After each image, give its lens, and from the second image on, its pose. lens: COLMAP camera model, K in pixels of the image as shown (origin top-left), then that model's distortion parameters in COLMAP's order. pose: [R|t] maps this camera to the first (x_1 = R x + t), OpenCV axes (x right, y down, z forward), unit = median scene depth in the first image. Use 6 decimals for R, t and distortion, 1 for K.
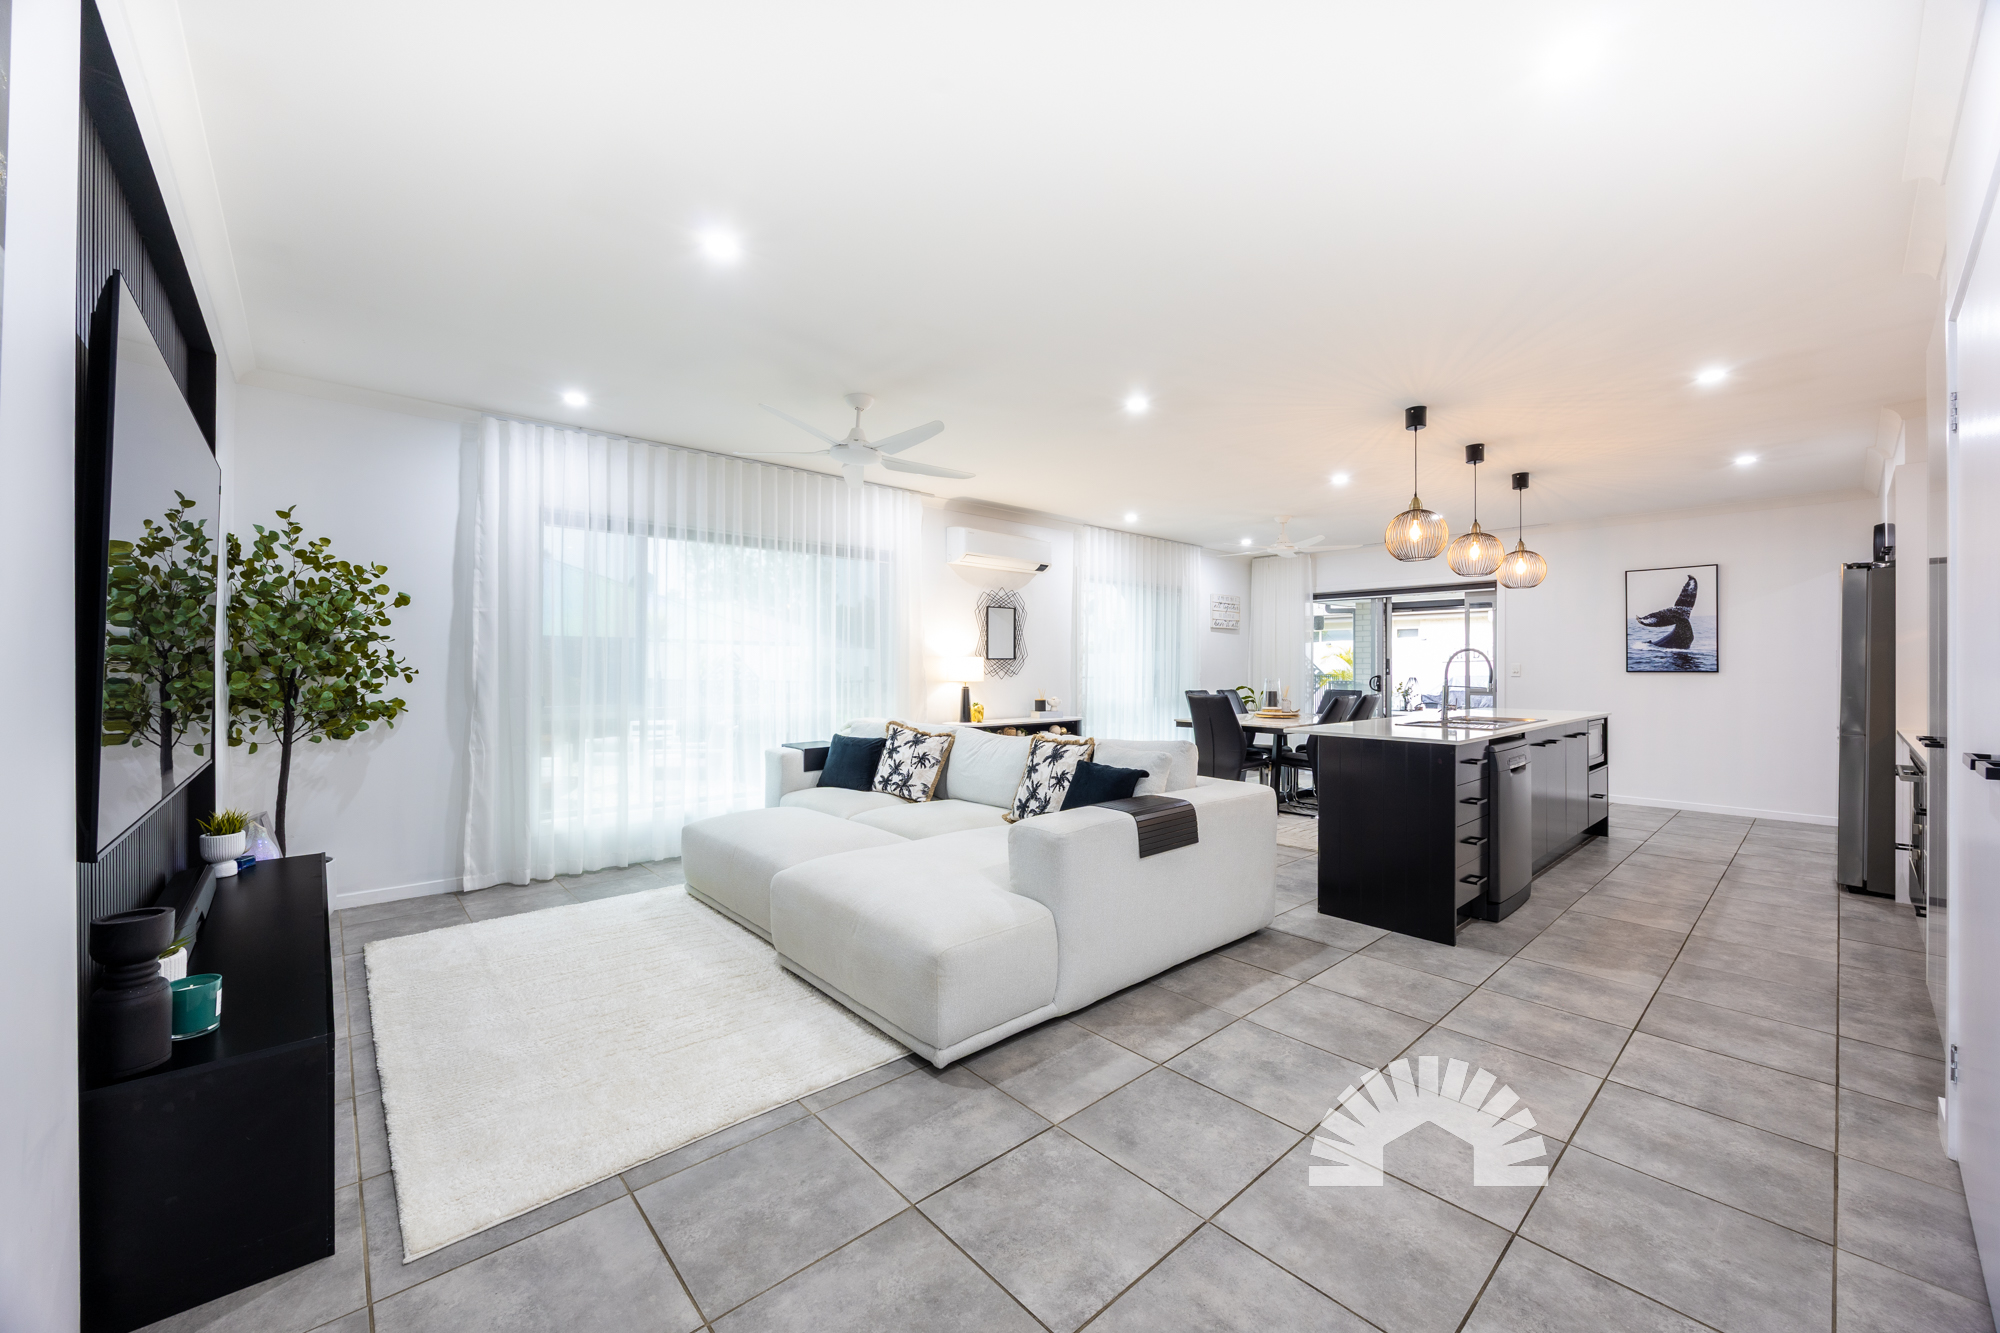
lens RADIAL K [[758.3, 0, 998.0], [0, 758.3, 664.0], [0, 0, 1]] dist [-0.002978, -0.000207]
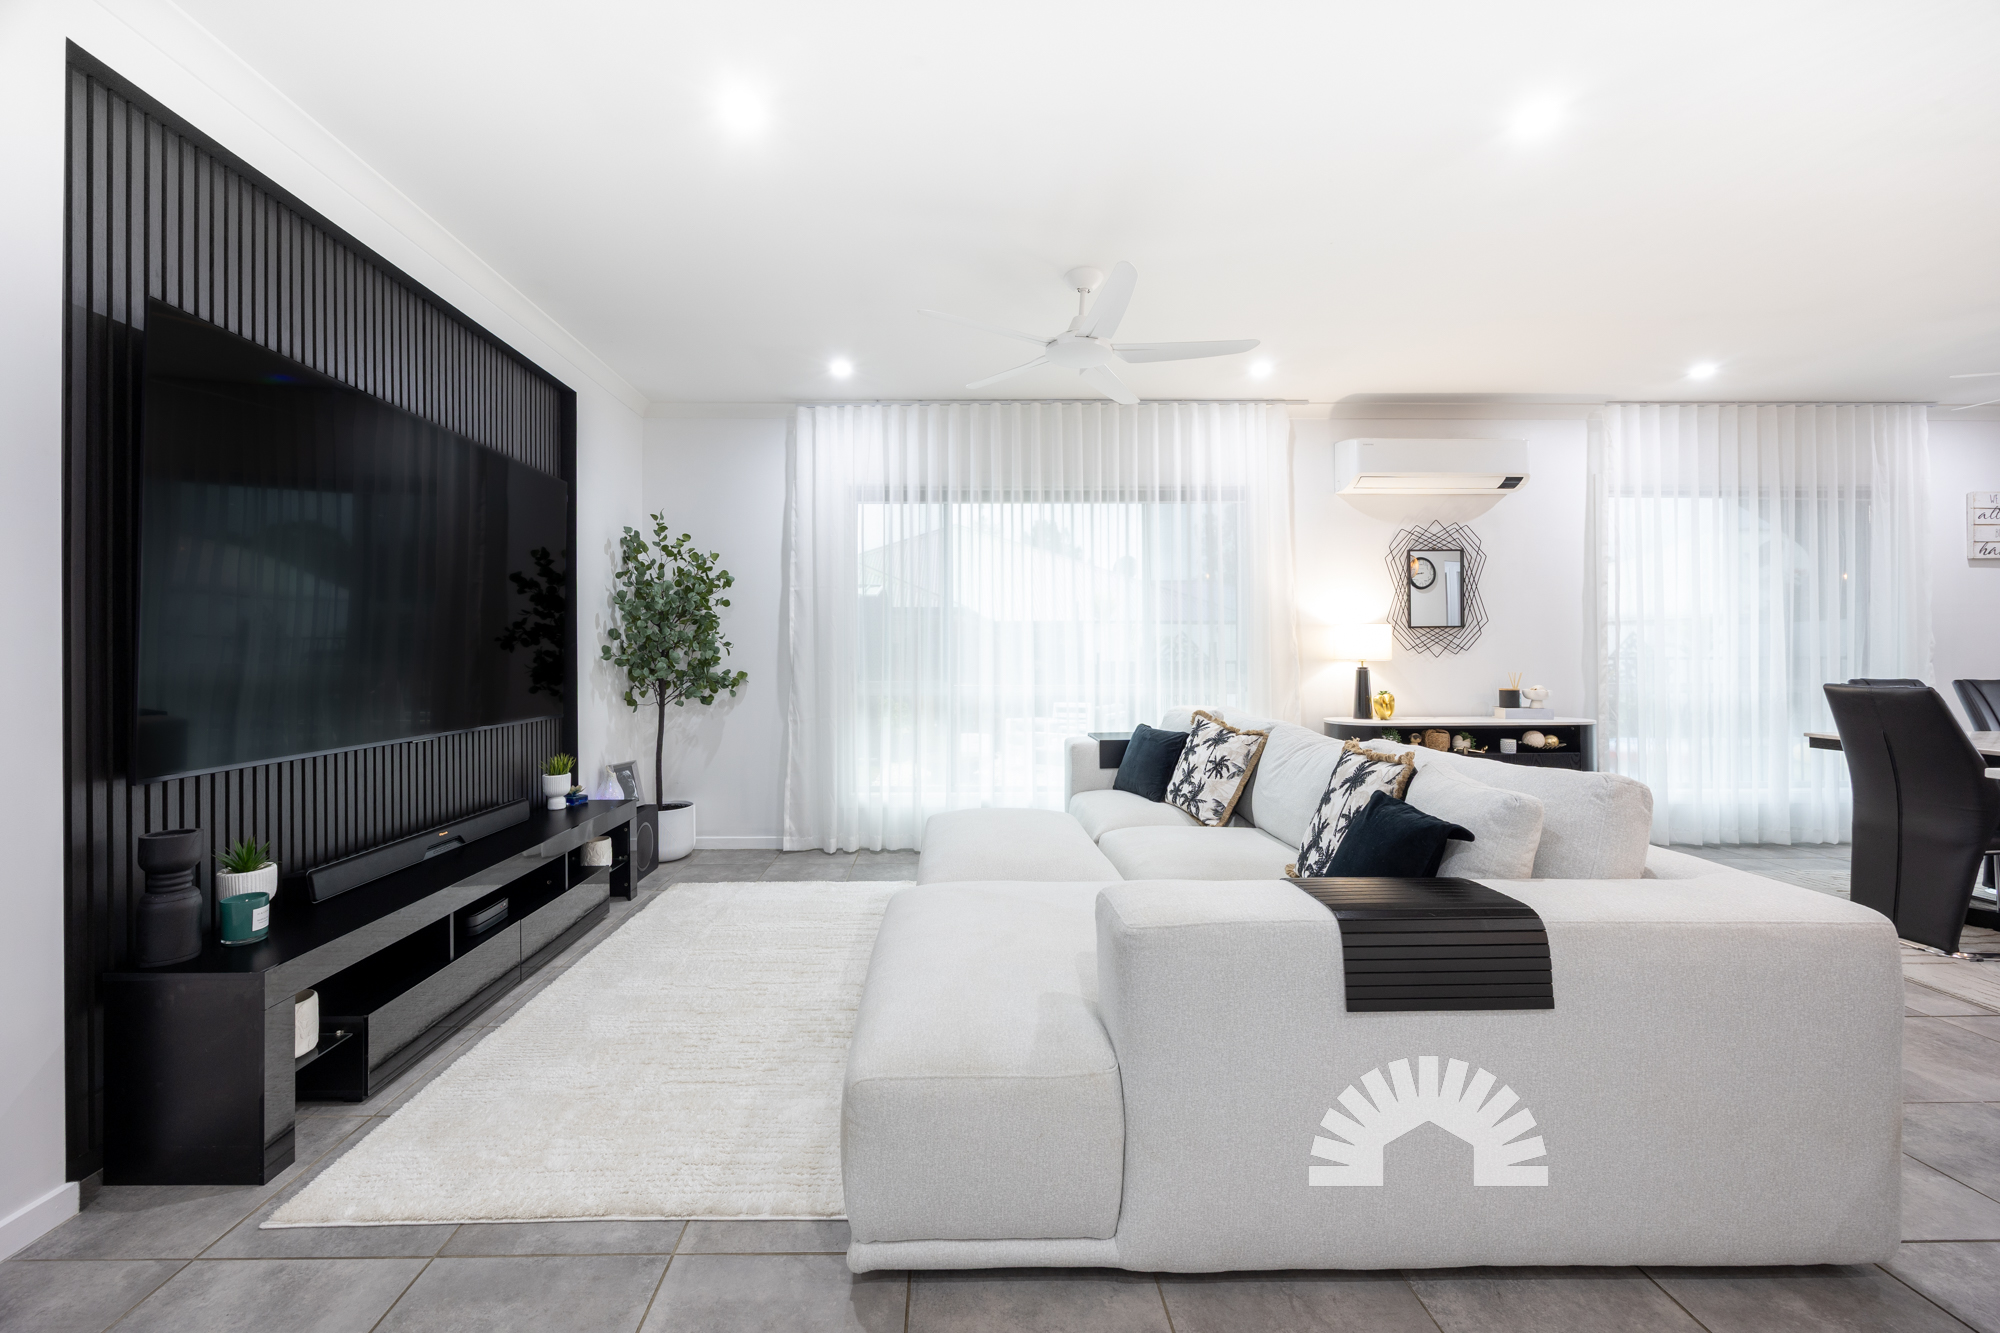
lens RADIAL K [[786.6, 0, 962.6], [0, 786.6, 650.0], [0, 0, 1]] dist [-0.002228, -0.000089]
pose [[0.757308, -0.007520, -0.653014, 0.193198], [0.006733, 0.999970, -0.003707, 0.018015], [0.653023, -0.001589, 0.757336, 0.277147]]
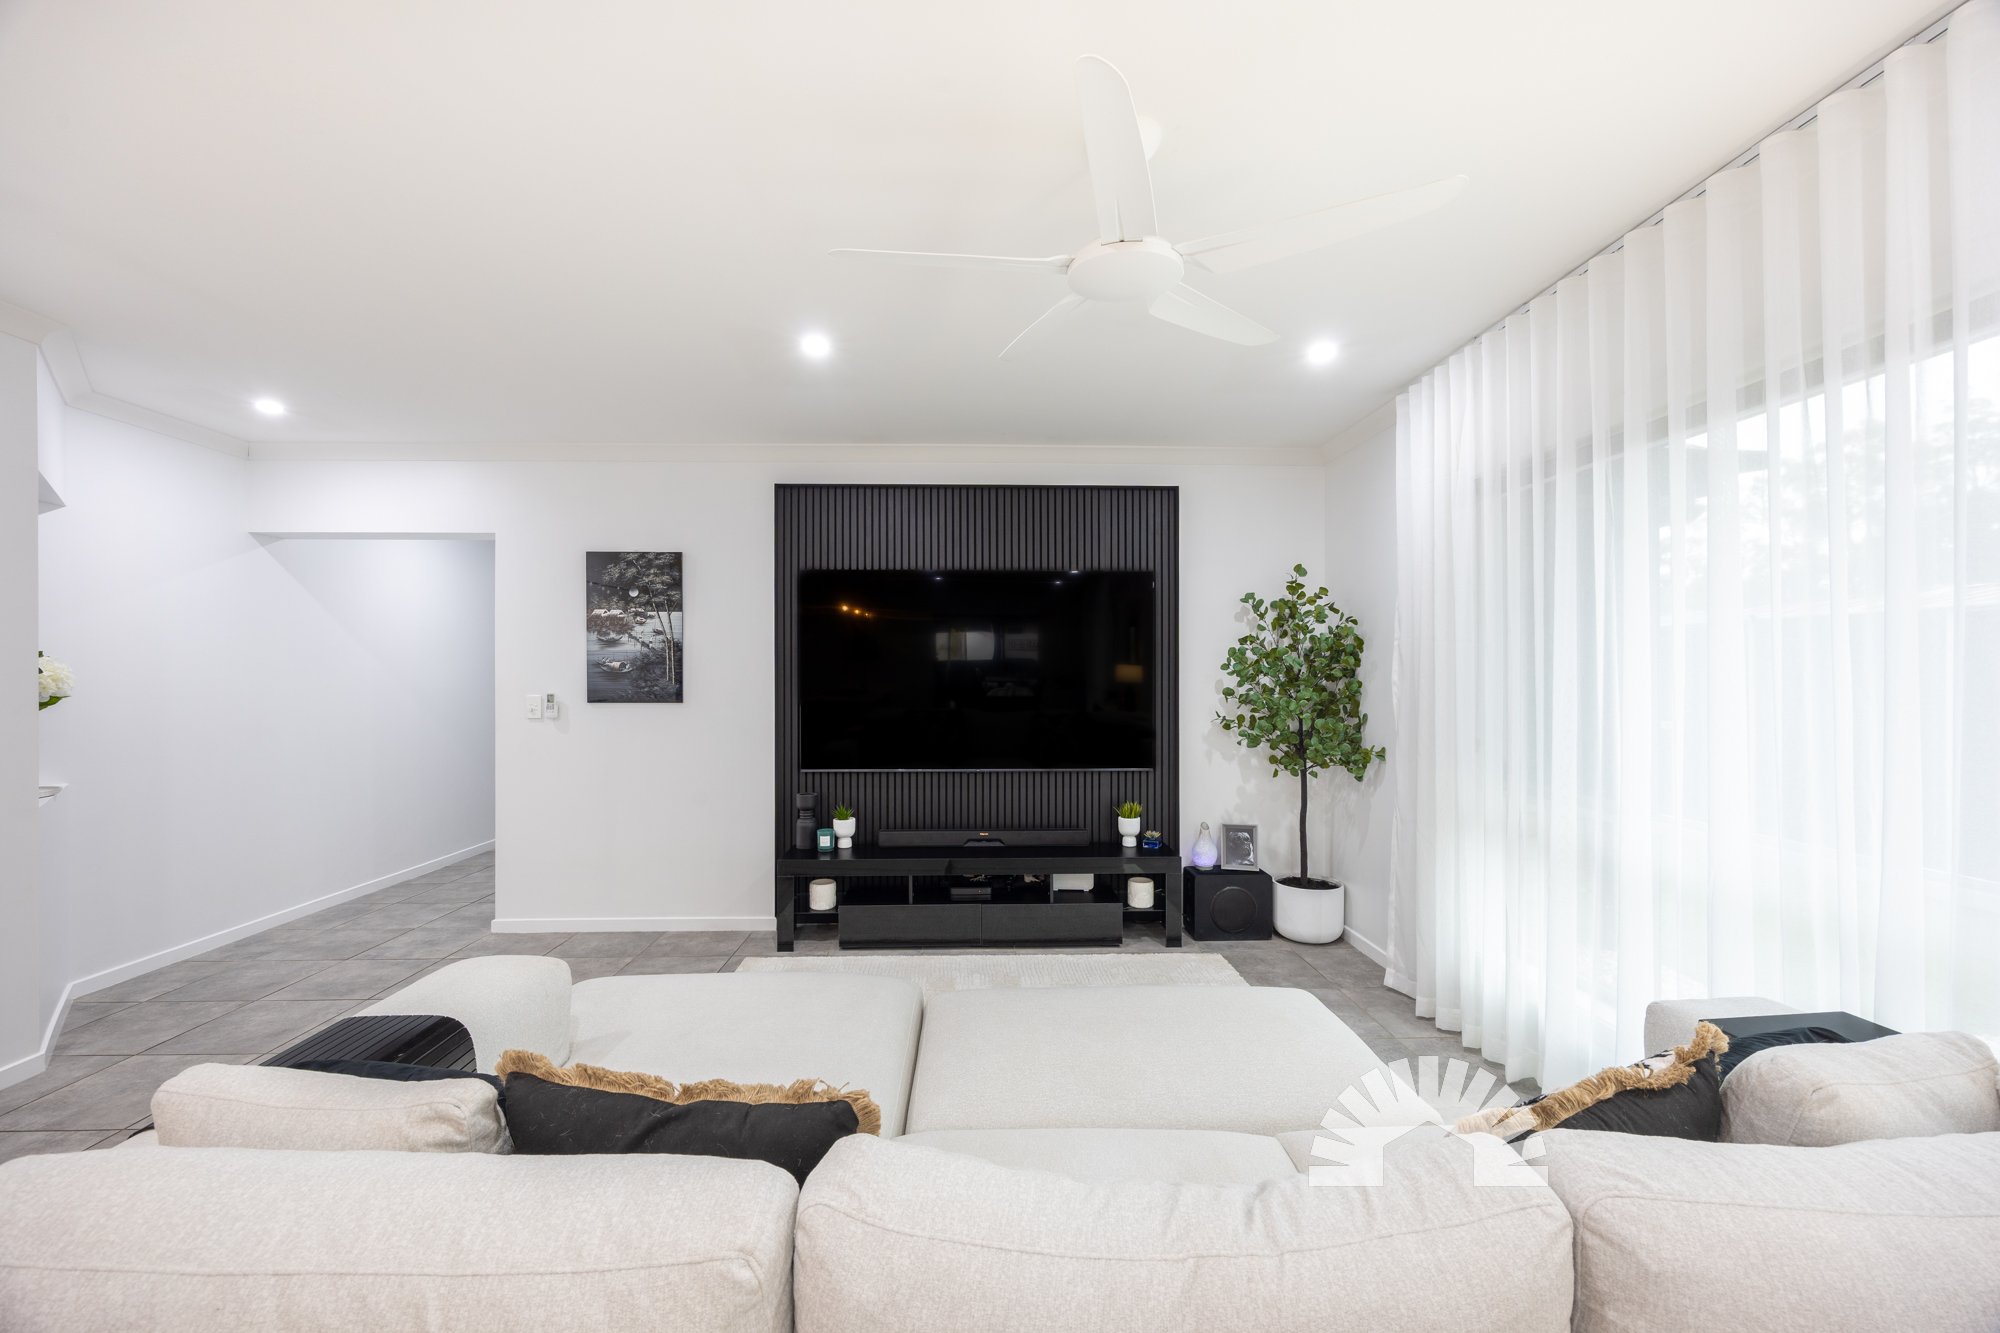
lens RADIAL K [[758.3, 0, 998.0], [0, 758.3, 664.0], [0, 0, 1]] dist [-0.002978, -0.000207]
pose [[-0.643973, -0.010562, -0.764975, 0.178491], [0.000932, 0.999893, -0.014590, -0.033691], [0.765048, -0.010108, -0.643894, 1.054421]]
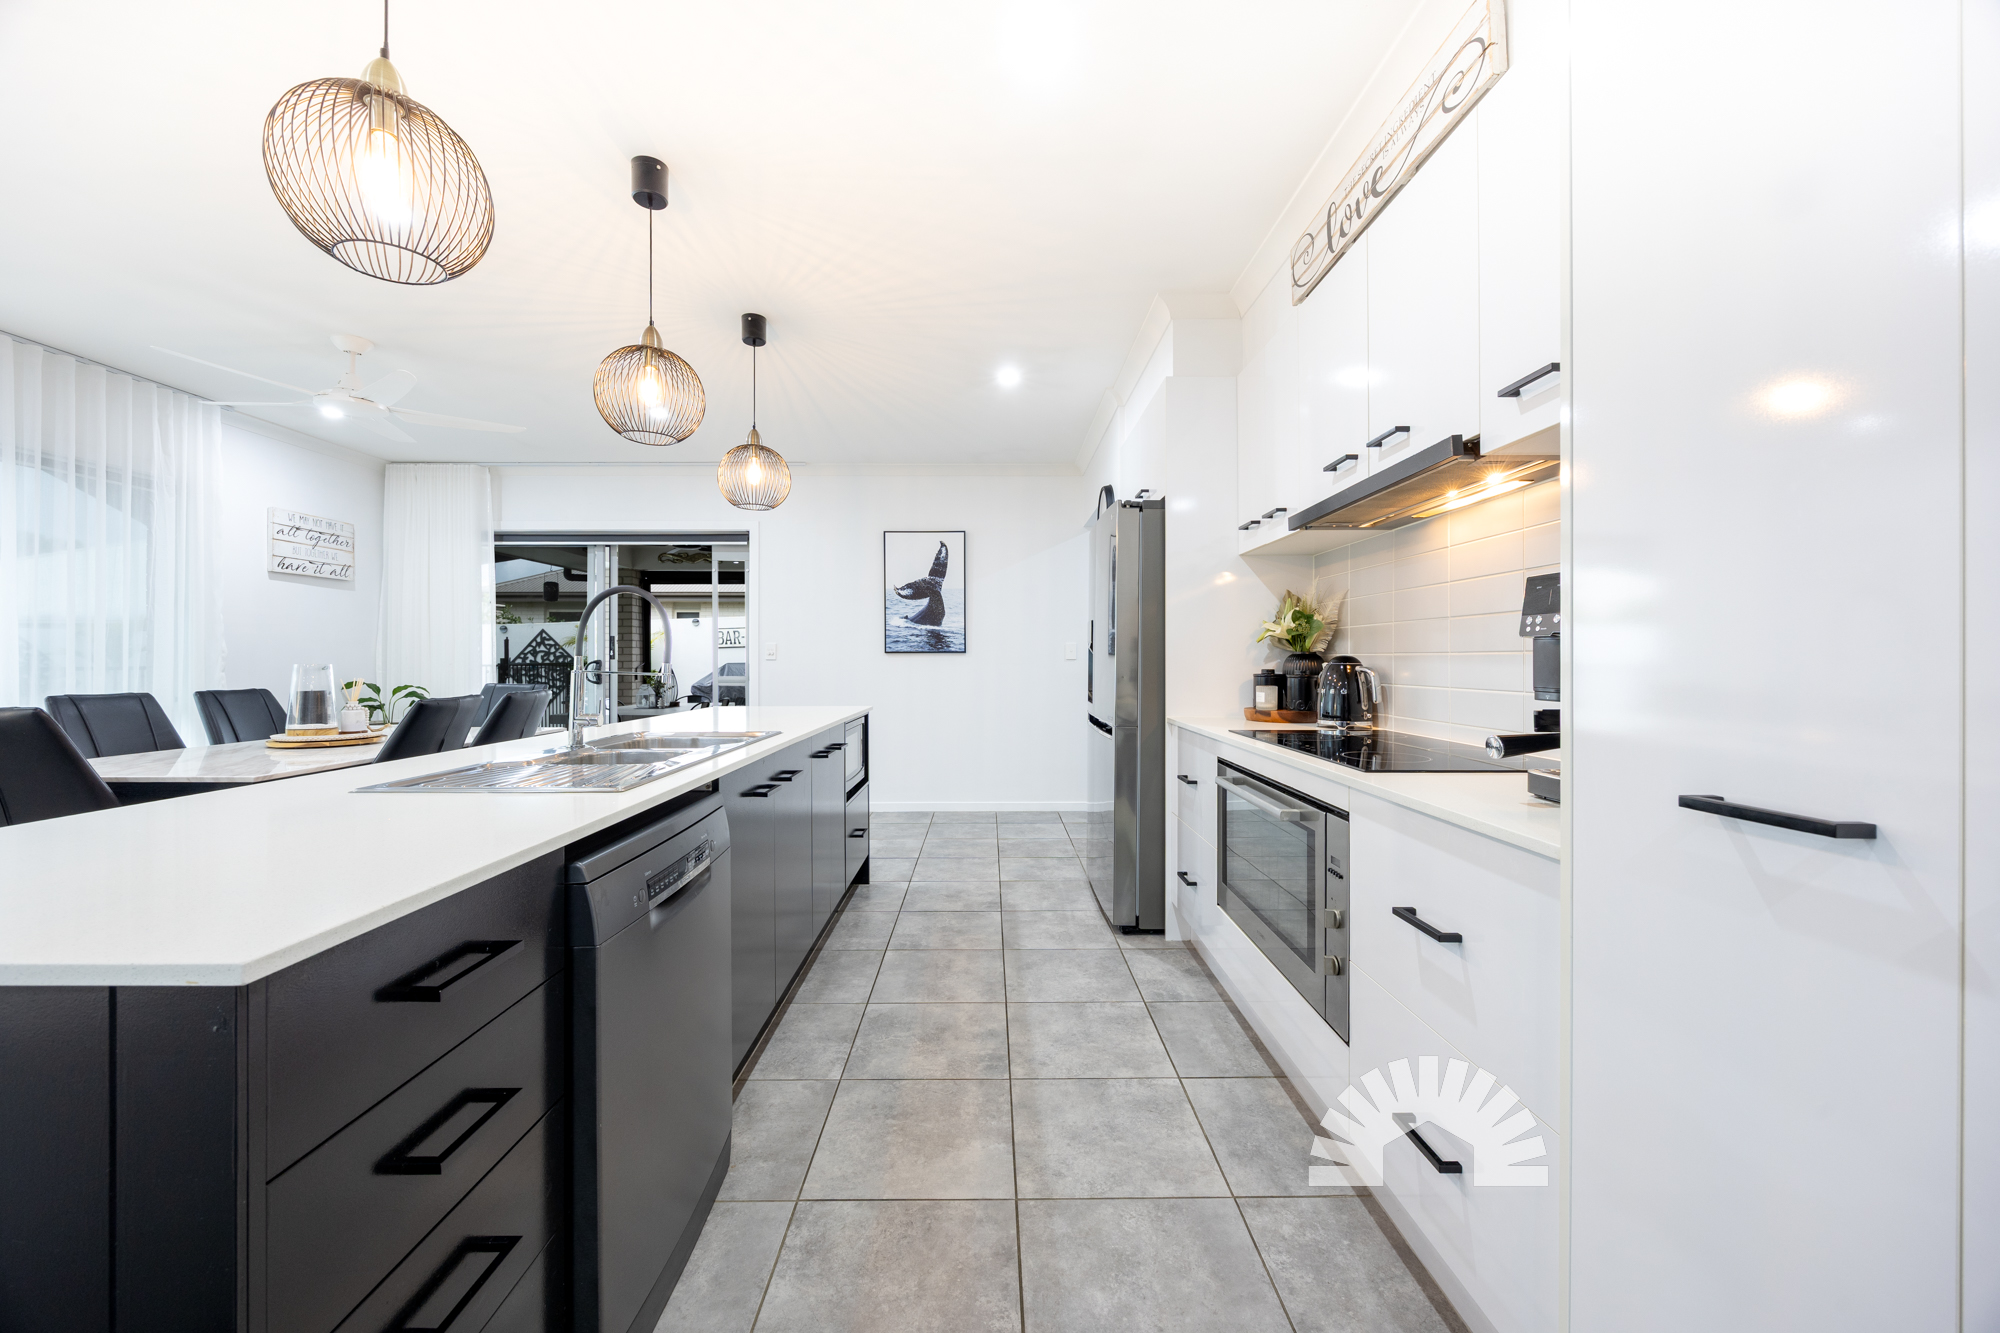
lens RADIAL K [[758.3, 0, 998.0], [0, 758.3, 664.0], [0, 0, 1]] dist [-0.002978, -0.000207]
pose [[0.657611, -0.008101, 0.753314, 0.375153], [-0.000278, 0.999939, 0.010997, 0.017772], [-0.753357, -0.007441, 0.657569, 0.472355]]
